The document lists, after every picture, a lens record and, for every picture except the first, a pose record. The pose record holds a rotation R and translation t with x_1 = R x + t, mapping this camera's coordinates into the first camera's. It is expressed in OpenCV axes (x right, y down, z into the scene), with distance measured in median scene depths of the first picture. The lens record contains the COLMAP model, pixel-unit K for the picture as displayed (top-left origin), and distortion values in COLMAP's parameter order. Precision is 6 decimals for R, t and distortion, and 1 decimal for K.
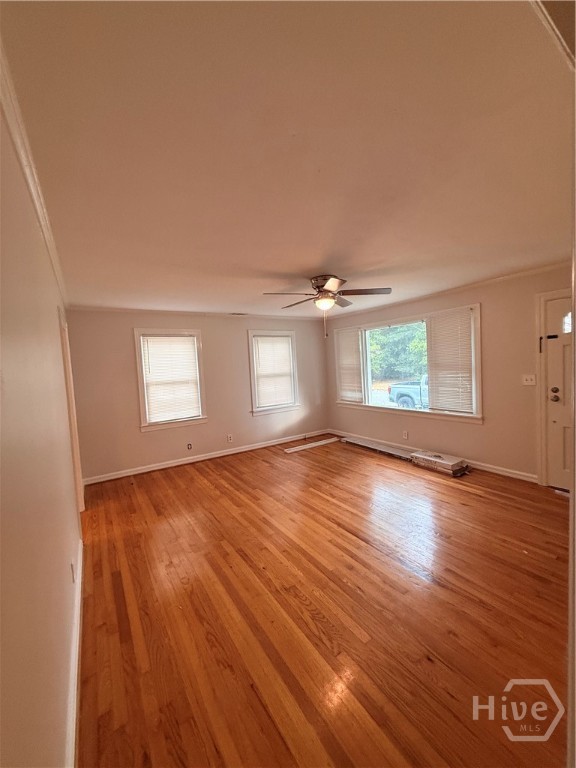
lens RADIAL K [[305.4, 0, 287.5], [0, 305.4, 379.9], [0, 0, 1]] dist [-0.000268, -0.000182]
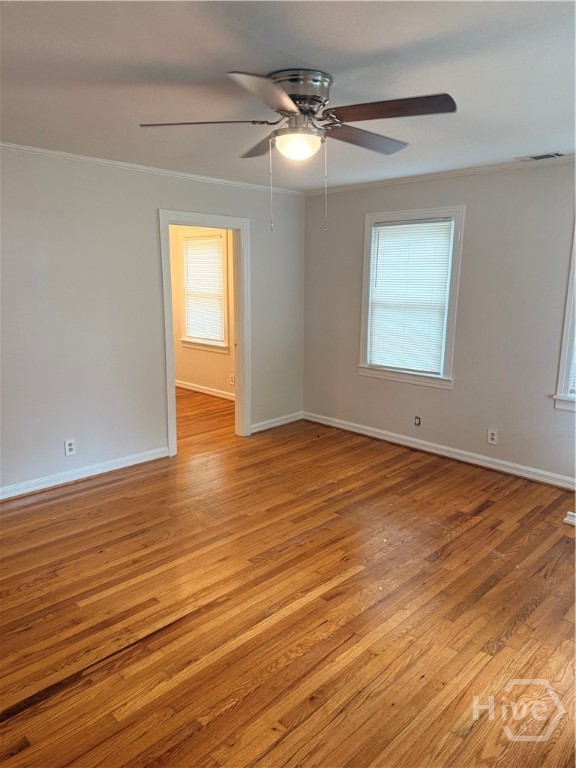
lens RADIAL K [[536.1, 0, 286.2], [0, 536.1, 388.1], [0, 0, 1]] dist [0.045815, -0.051722]
pose [[0.206389, 0.251842, -0.945505, 0.644247], [-0.064914, 0.967705, 0.243585, -0.081670], [0.976314, 0.011103, 0.216072, 0.610629]]
